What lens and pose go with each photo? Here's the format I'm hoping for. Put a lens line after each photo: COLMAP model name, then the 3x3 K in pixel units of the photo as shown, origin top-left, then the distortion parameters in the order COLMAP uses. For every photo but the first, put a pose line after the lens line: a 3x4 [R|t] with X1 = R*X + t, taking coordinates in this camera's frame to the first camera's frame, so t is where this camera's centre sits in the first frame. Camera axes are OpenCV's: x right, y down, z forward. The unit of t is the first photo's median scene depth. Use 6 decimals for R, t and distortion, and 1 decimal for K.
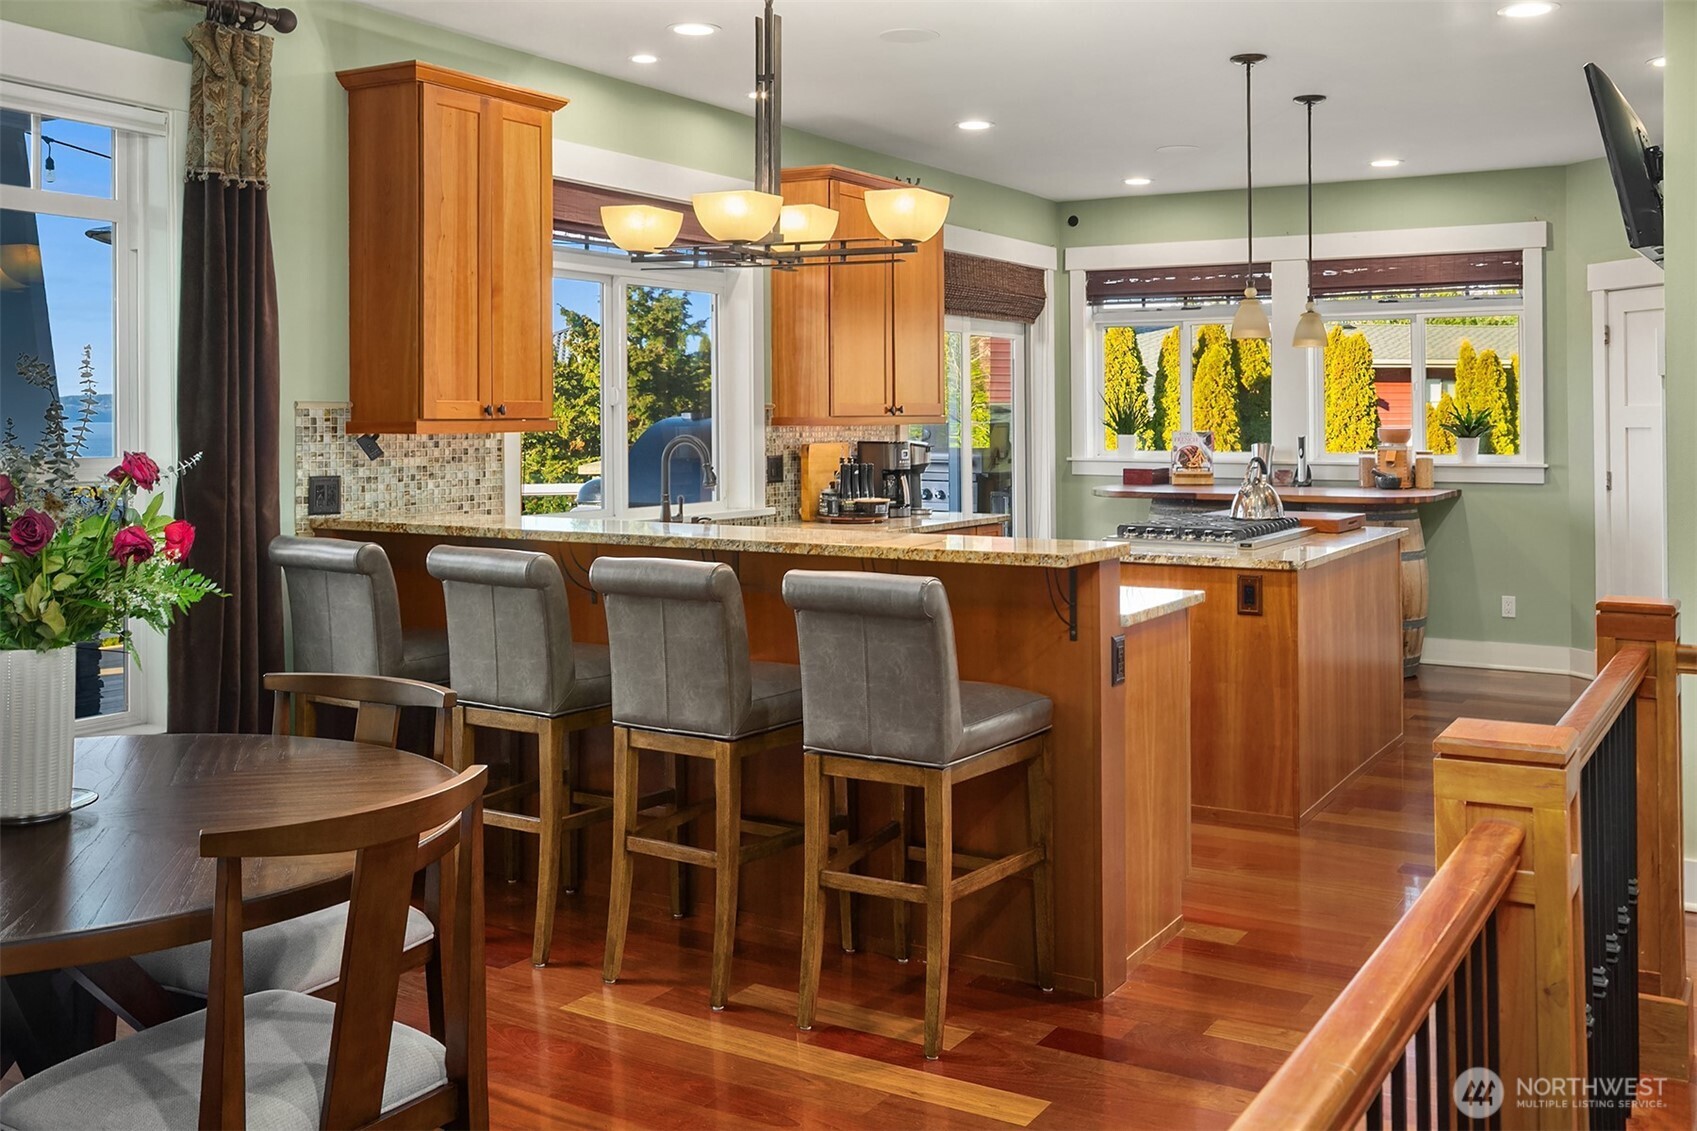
lens RADIAL K [[1591.6, 0, 882.4], [0, 1591.6, 418.8], [0, 0, 1]] dist [-0.002922, 0.010005]
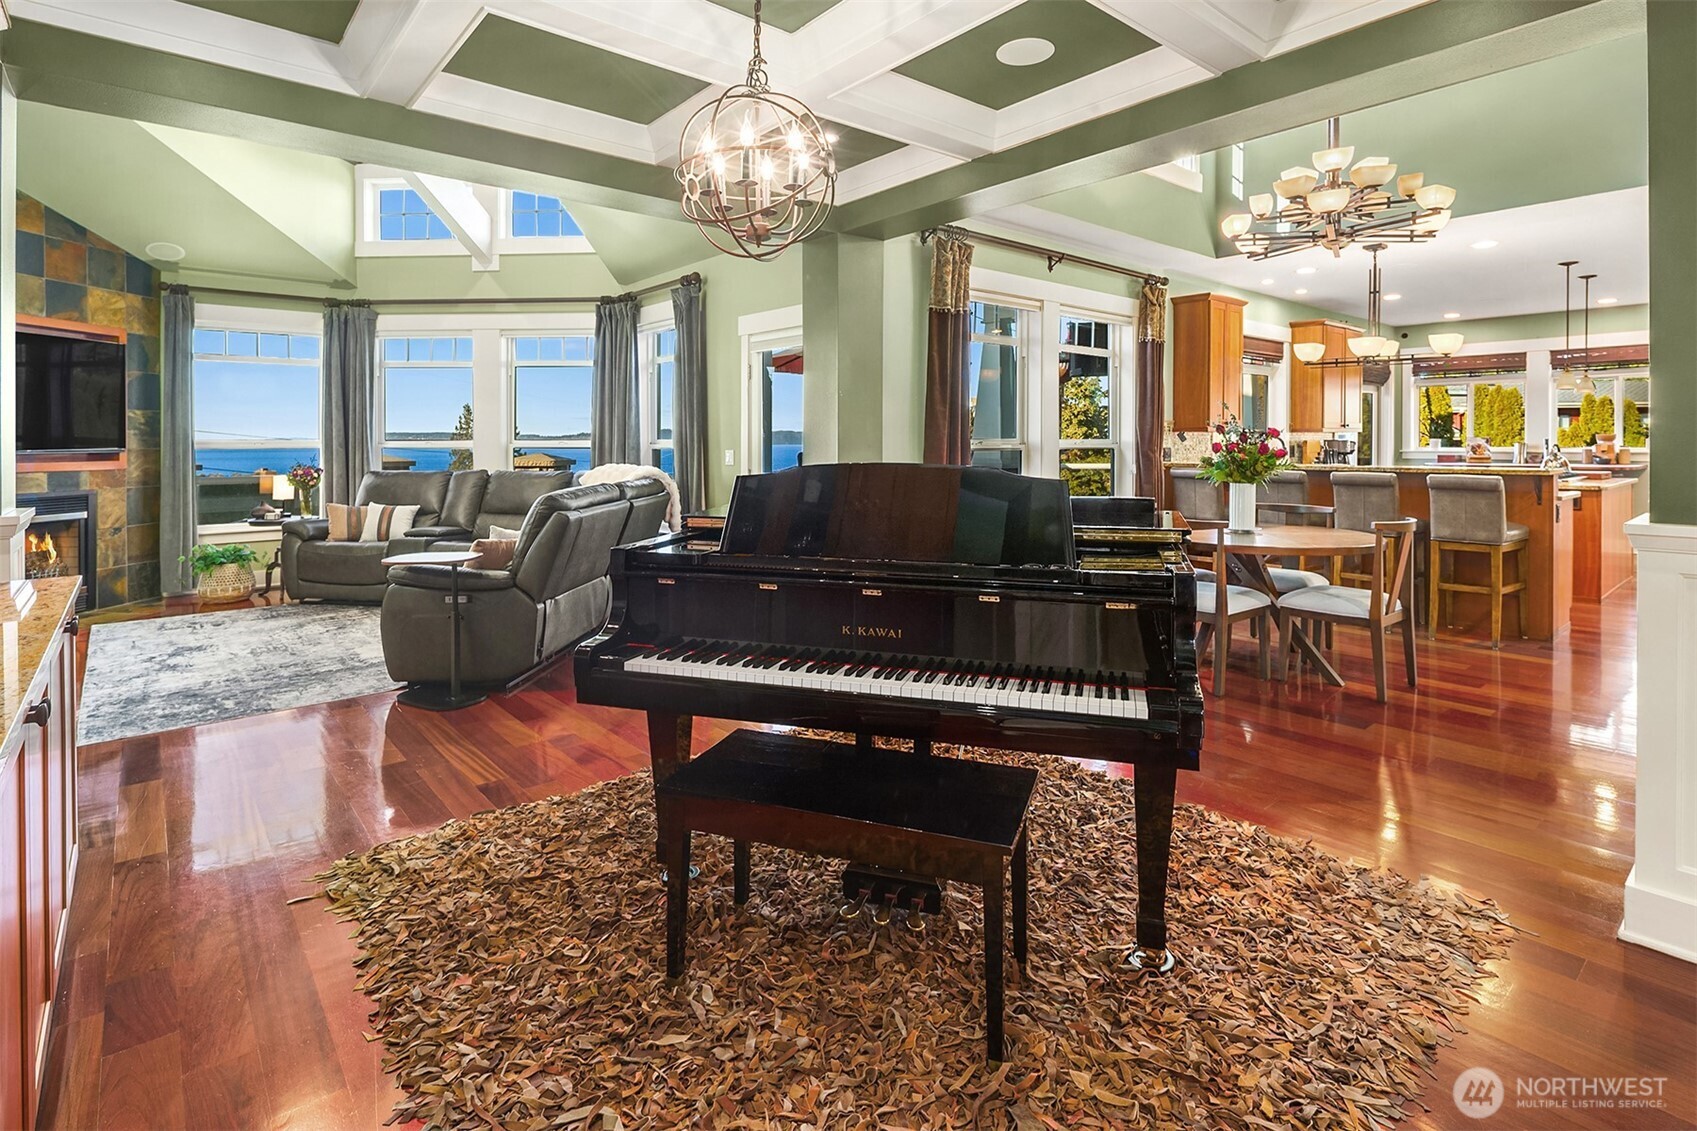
lens RADIAL K [[854.3, 0, 852.4], [0, 854.3, 448.9], [0, 0, 1]] dist [-0.000774, -0.001060]
pose [[0.945967, -0.001837, -0.324258, -0.424572], [0.003645, 0.999981, 0.004971, 0.030979], [0.324243, -0.005884, 0.945956, -0.597201]]
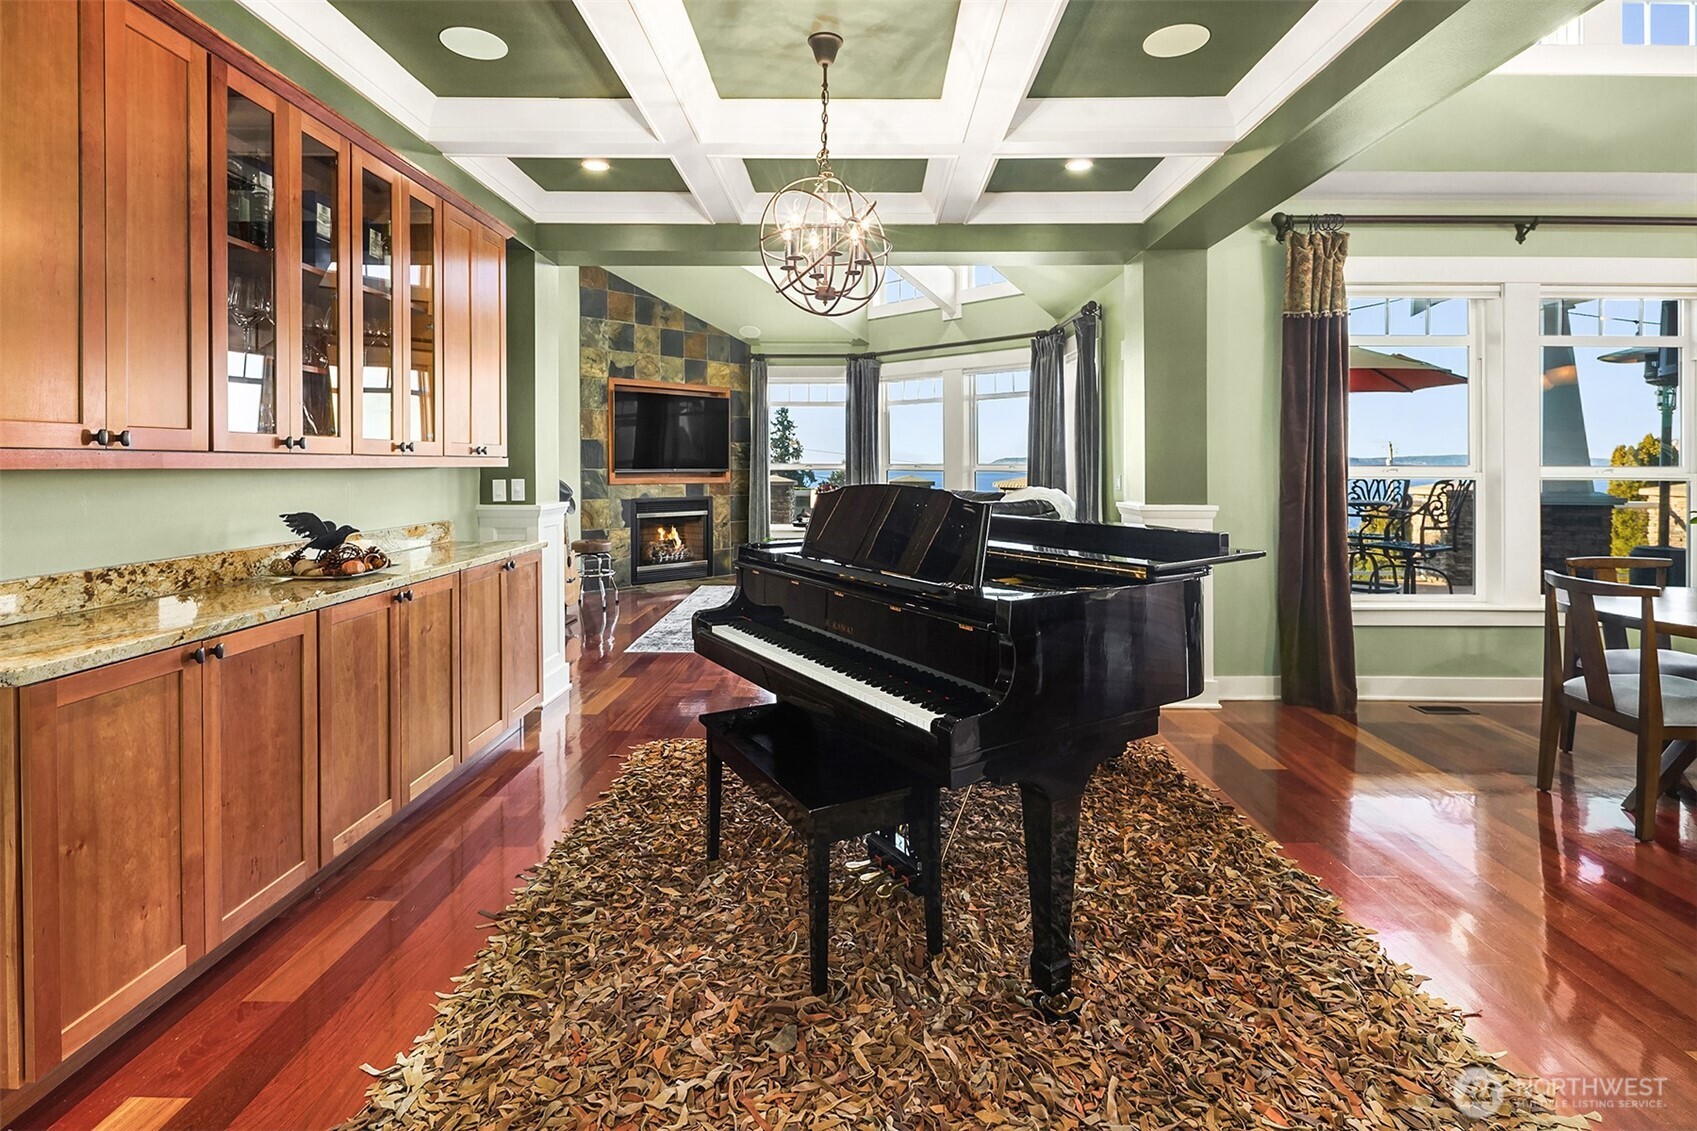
lens RADIAL K [[849.5, 0, 847.5], [0, 849.5, 472.8], [0, 0, 1]] dist [0.000809, -0.000223]
pose [[0.491568, 0.006073, -0.870818, -0.081041], [-0.005730, 0.999977, 0.003739, 0.032770], [0.870821, 0.003152, 0.491591, -0.413352]]
